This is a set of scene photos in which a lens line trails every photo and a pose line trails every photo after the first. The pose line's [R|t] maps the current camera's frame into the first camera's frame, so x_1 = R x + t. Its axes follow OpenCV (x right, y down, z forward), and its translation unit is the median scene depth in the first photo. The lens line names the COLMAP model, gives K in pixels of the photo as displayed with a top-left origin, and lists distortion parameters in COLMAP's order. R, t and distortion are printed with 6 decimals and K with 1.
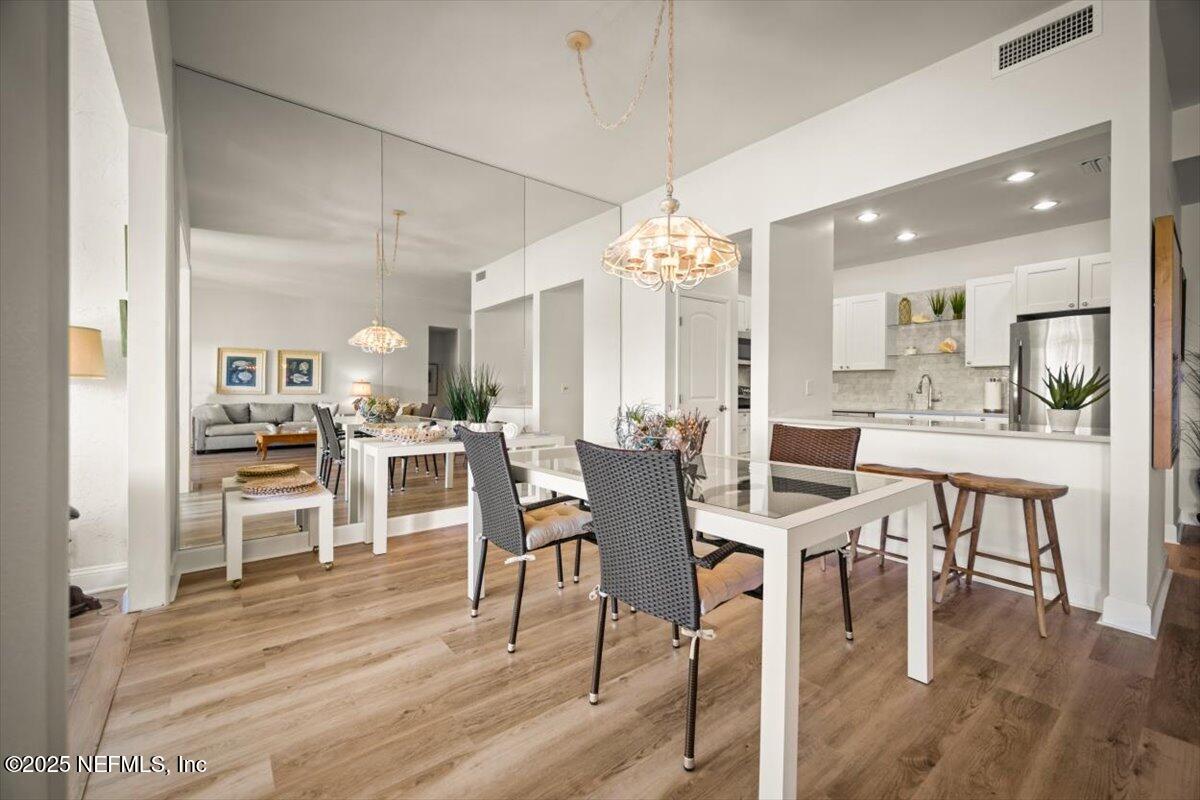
lens RADIAL K [[487.4, 0, 601.7], [0, 487.4, 393.6], [0, 0, 1]] dist [0.001906, 0.000122]
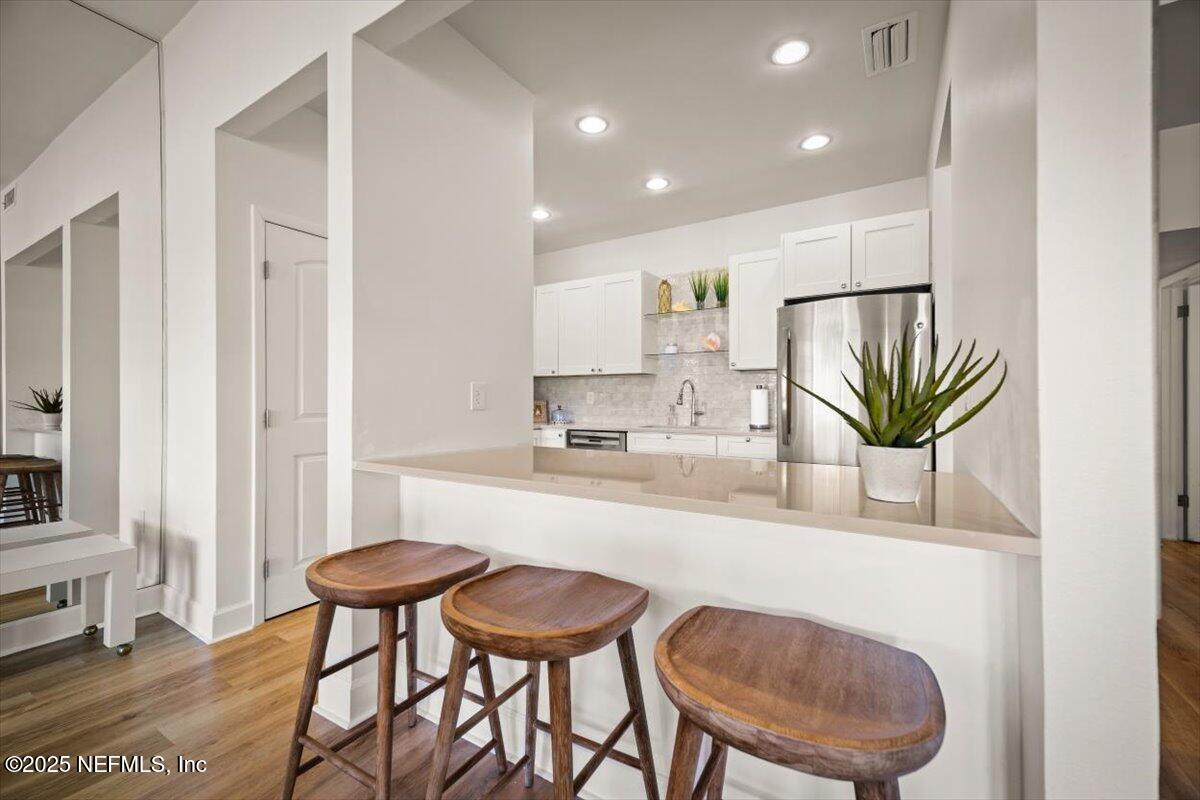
lens RADIAL K [[496.8, 0, 600.0], [0, 496.8, 400.0], [0, 0, 1]] dist [0.018668, 0.000110]
pose [[0.936697, -0.005122, 0.350103, 0.266763], [0.008350, 0.999935, -0.007709, -0.002700], [-0.350041, 0.010145, 0.936680, 0.322993]]
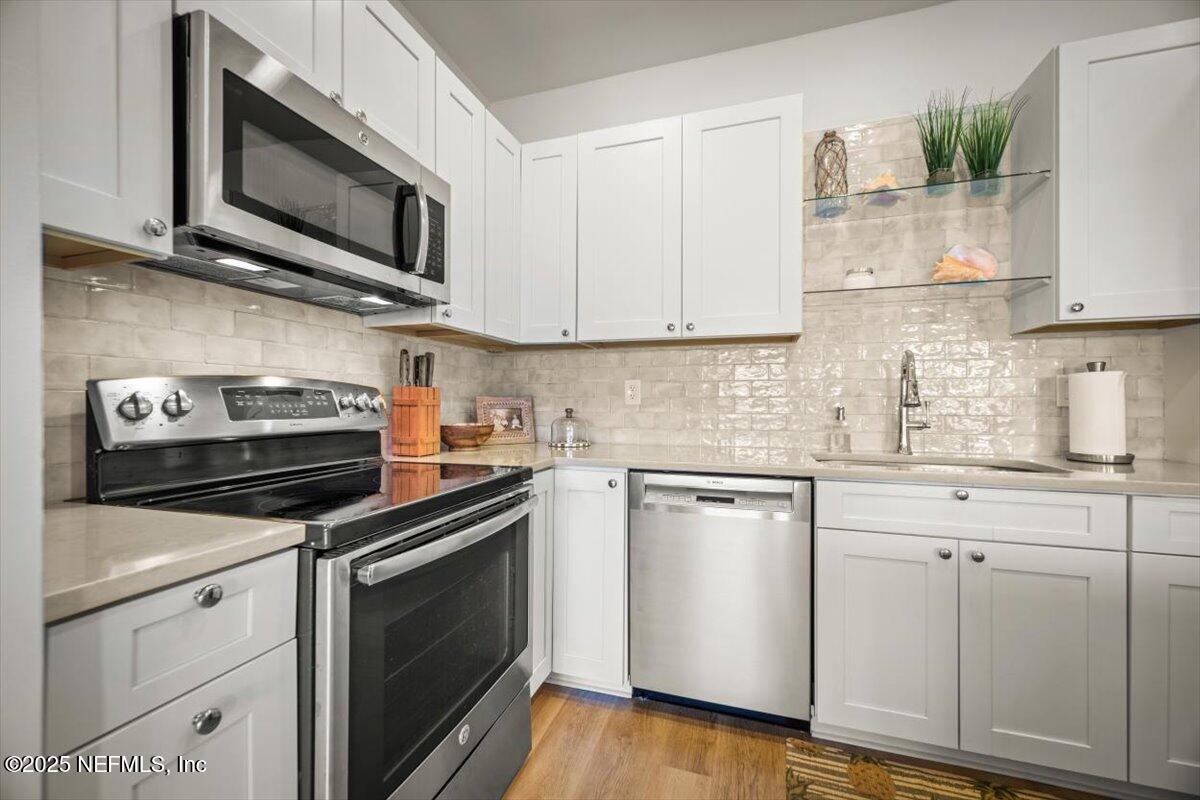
lens RADIAL K [[481.0, 0, 600.0], [0, 481.0, 400.0], [0, 0, 1]] dist [0.002239, 0.000353]
pose [[0.832863, -0.001574, 0.553477, 0.311483], [0.006491, 0.999955, -0.006925, -0.004221], [-0.553442, 0.009360, 0.832835, 0.859454]]
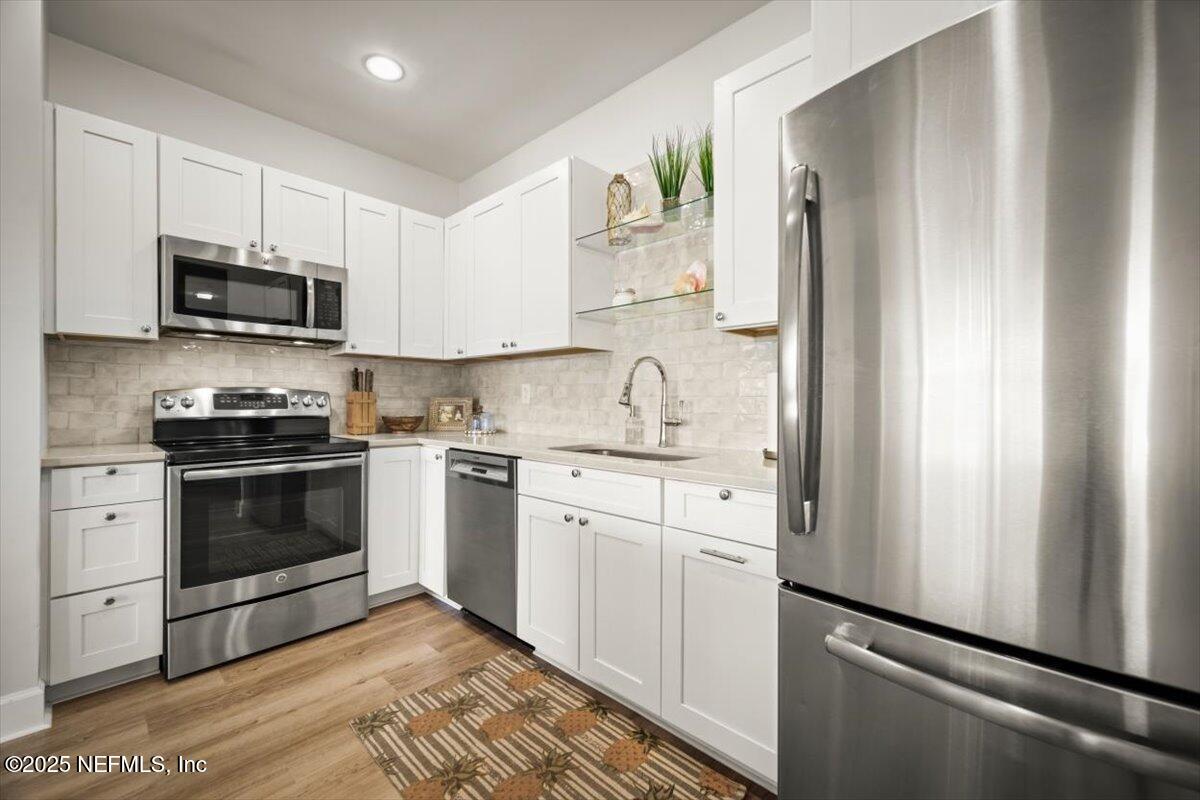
lens RADIAL K [[481.0, 0, 600.0], [0, 481.0, 400.0], [0, 0, 1]] dist [0.002239, 0.000353]
pose [[0.989469, -0.001806, 0.144736, 0.581606], [0.003108, 0.999957, -0.008771, -0.001351], [-0.144714, 0.009128, 0.989431, 0.637822]]
